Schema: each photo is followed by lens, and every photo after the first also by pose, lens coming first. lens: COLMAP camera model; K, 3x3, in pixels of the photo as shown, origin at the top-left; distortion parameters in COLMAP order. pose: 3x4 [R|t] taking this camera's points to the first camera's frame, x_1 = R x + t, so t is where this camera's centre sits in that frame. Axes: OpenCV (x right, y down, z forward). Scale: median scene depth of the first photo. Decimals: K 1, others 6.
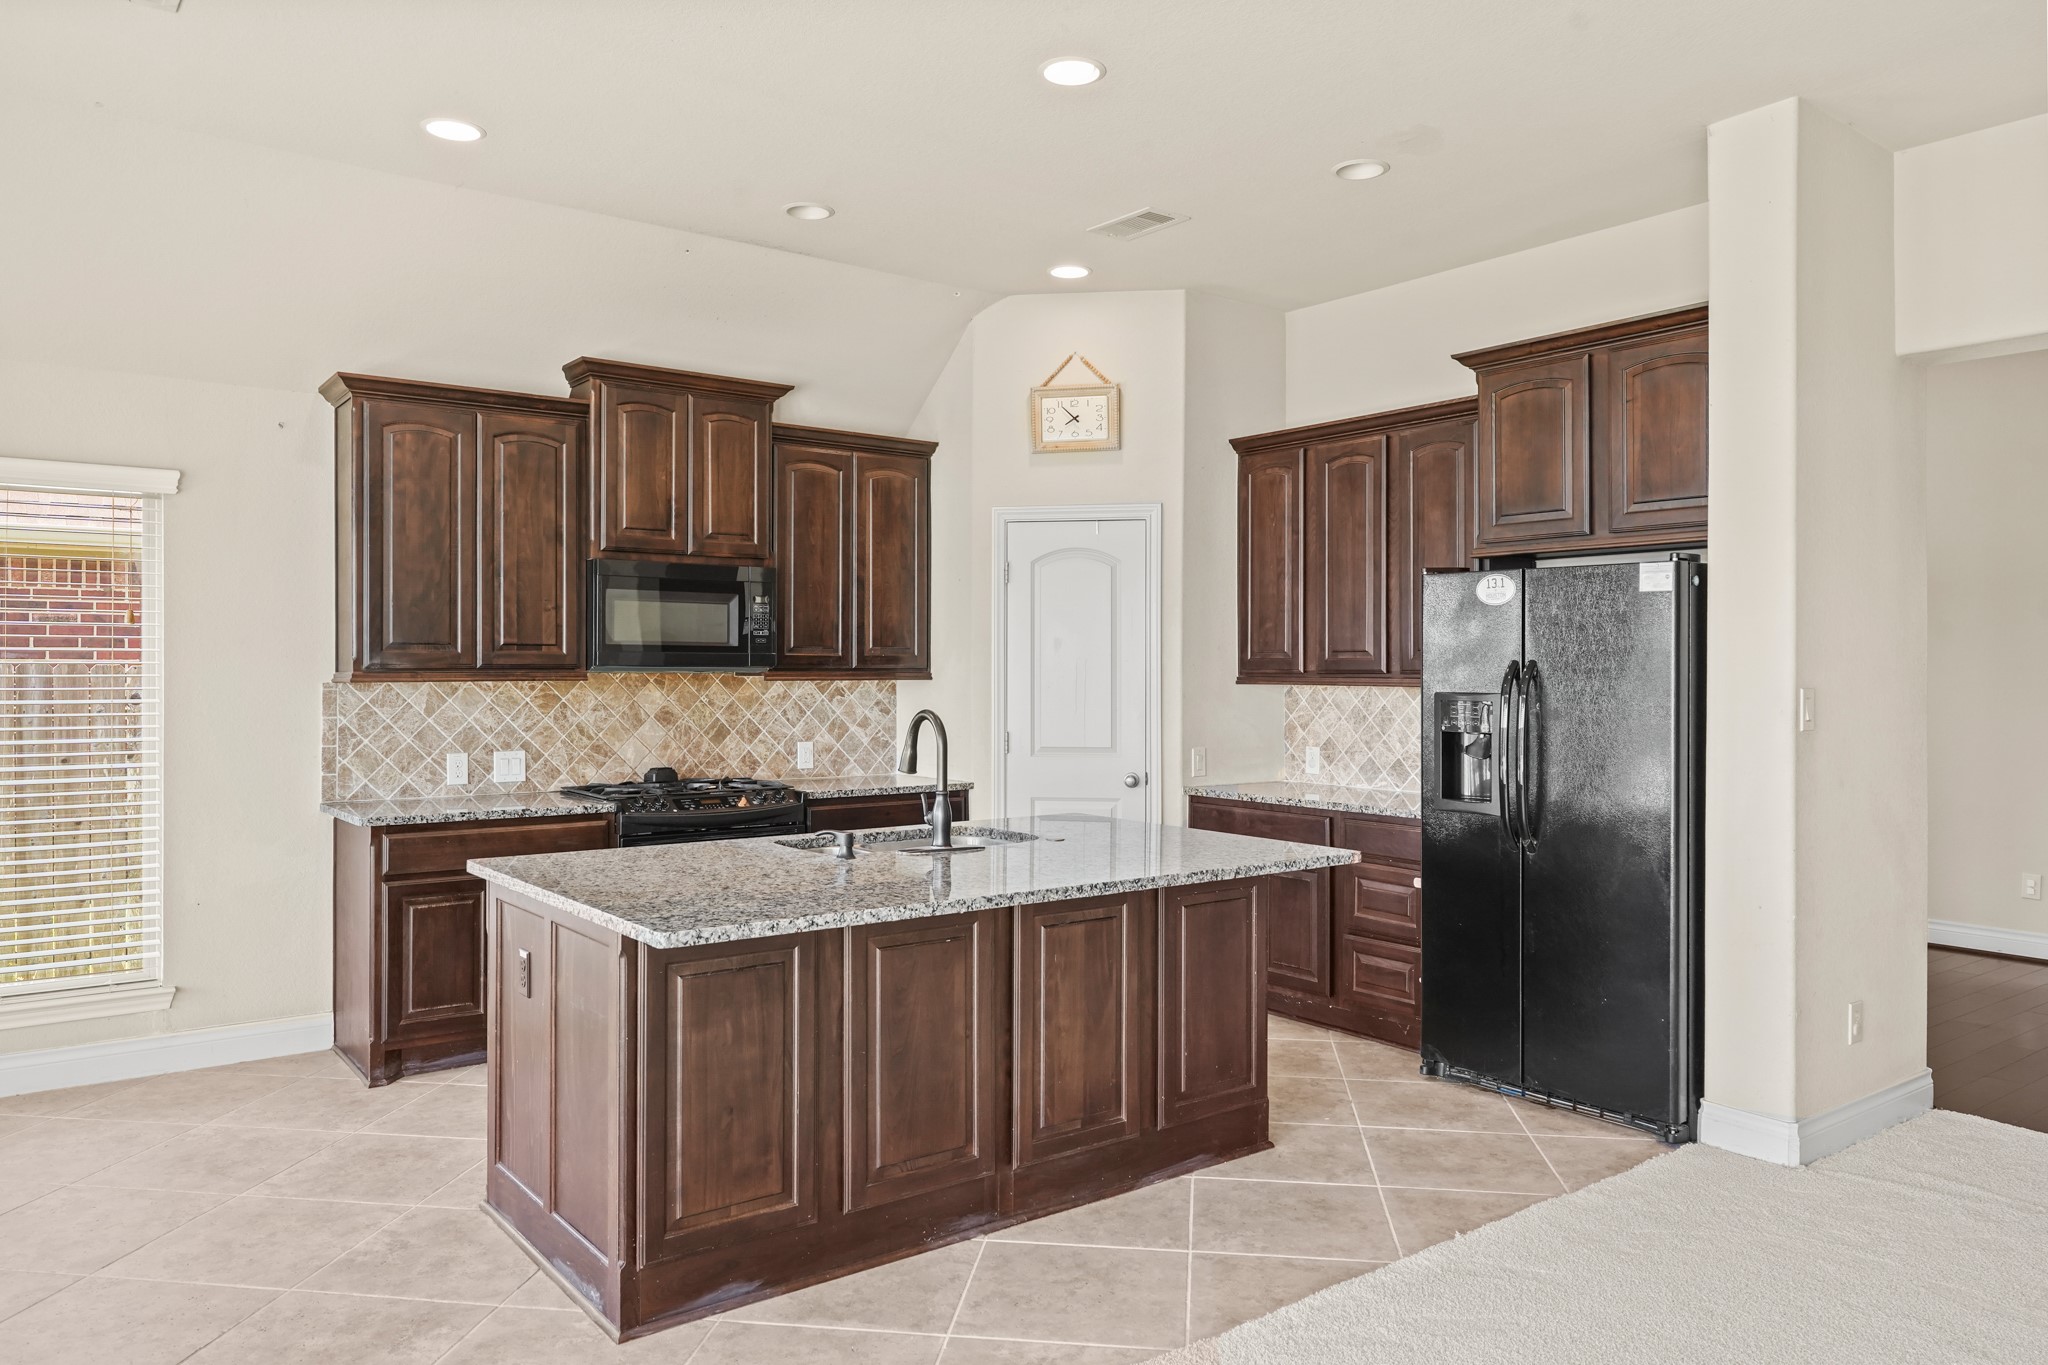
lens RADIAL K [[1410.3, 0, 1017.4], [0, 1410.3, 663.1], [0, 0, 1]] dist [-0.001868, 0.006730]
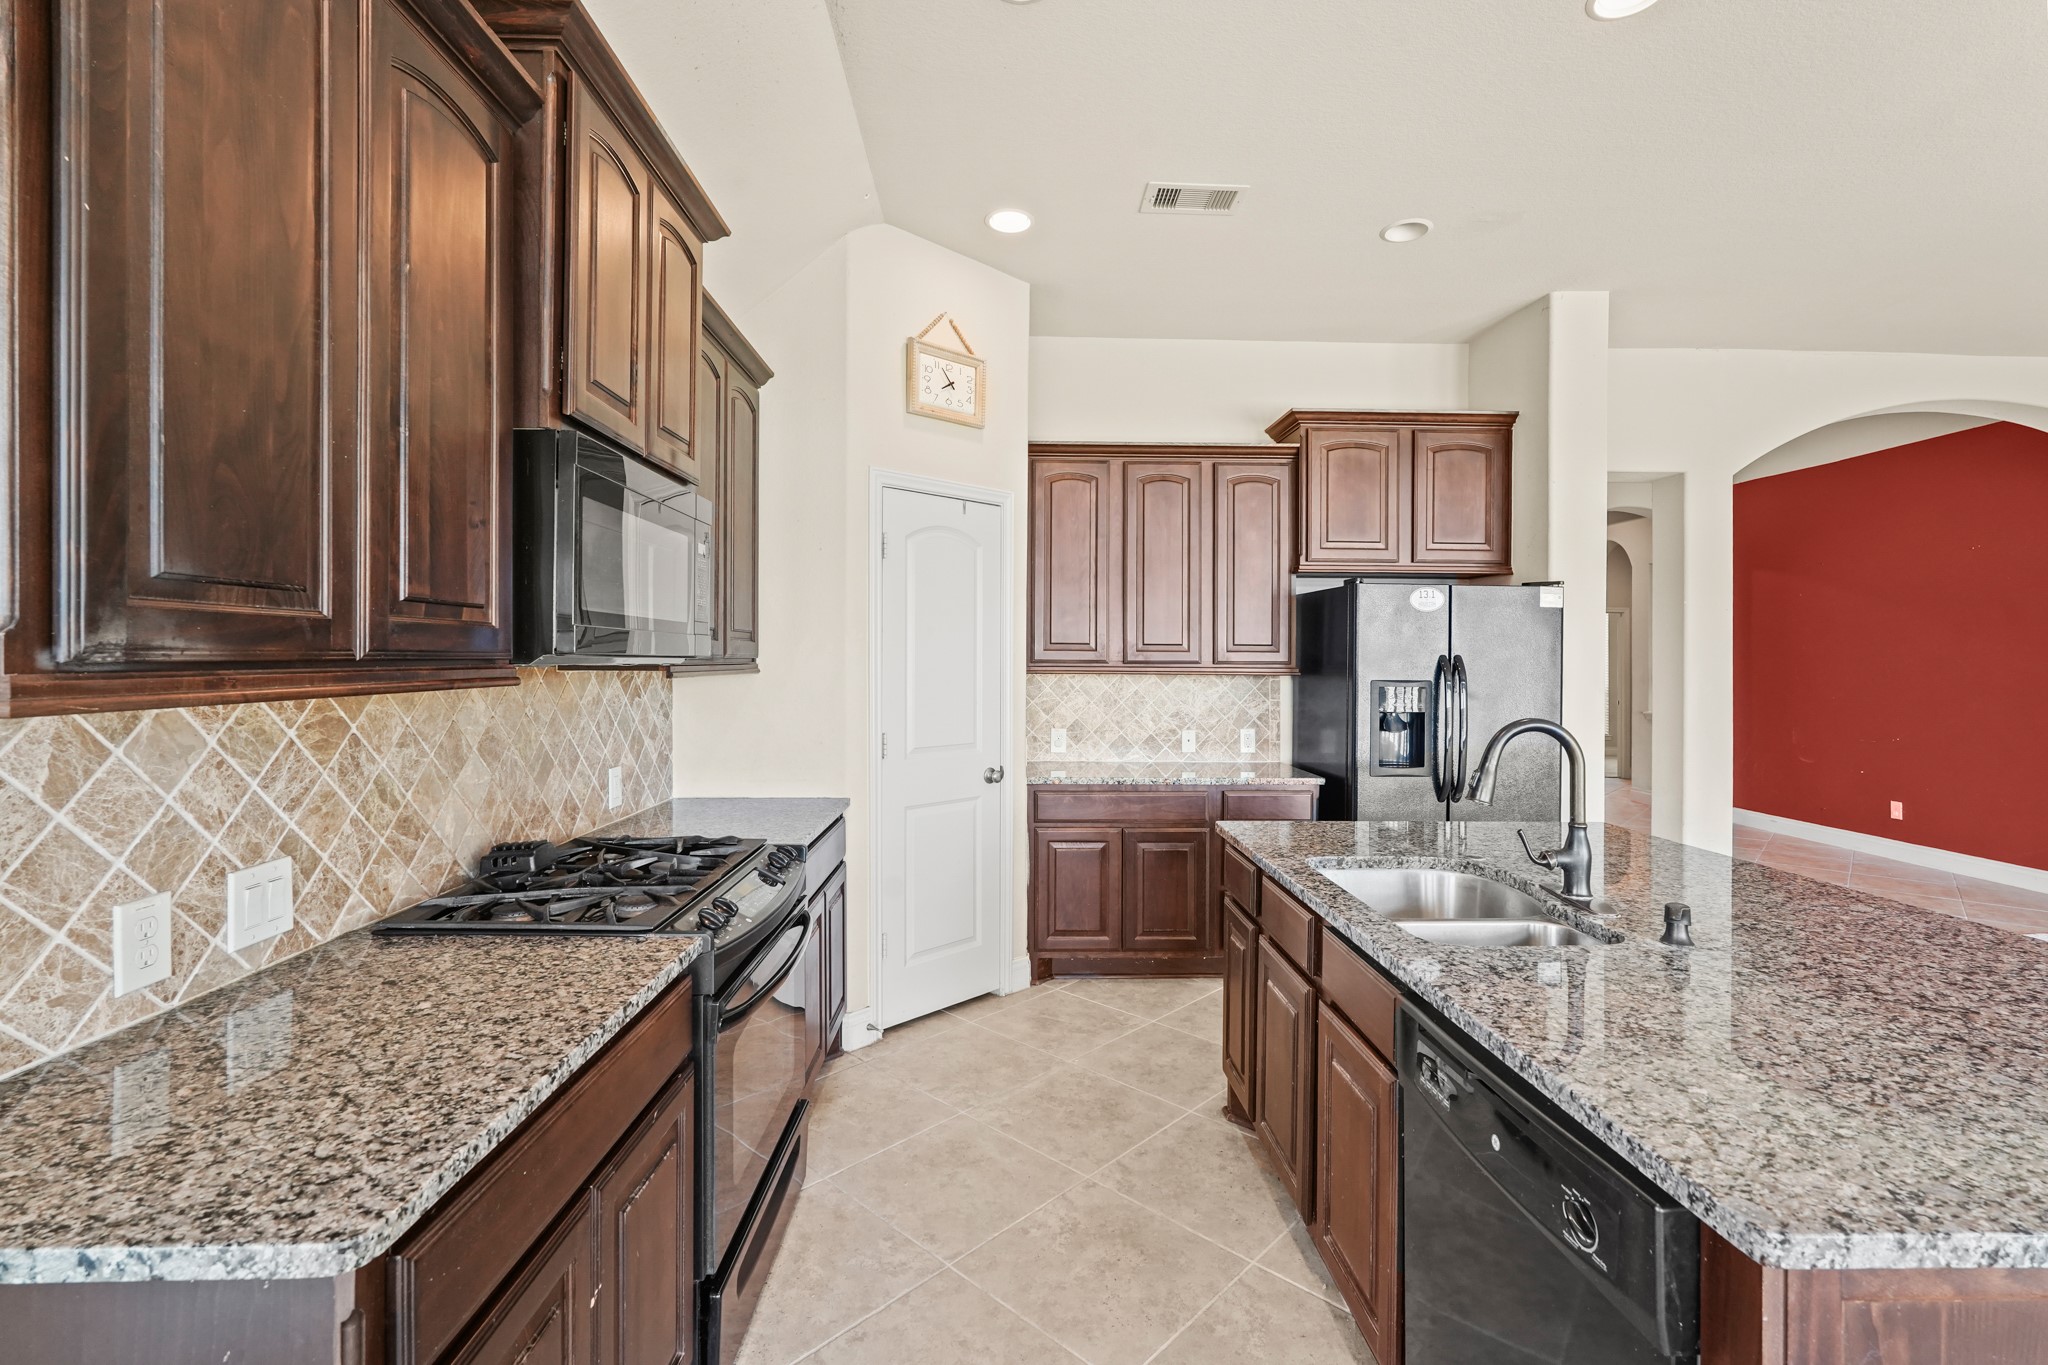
lens RADIAL K [[906.5, 0, 1018.6], [0, 906.5, 656.4], [0, 0, 1]] dist [-0.011118, 0.001117]
pose [[0.584505, 0.003229, 0.811384, -0.472235], [-0.008730, 0.999959, 0.002309, 0.000471], [-0.811343, -0.008433, 0.584509, 0.720901]]
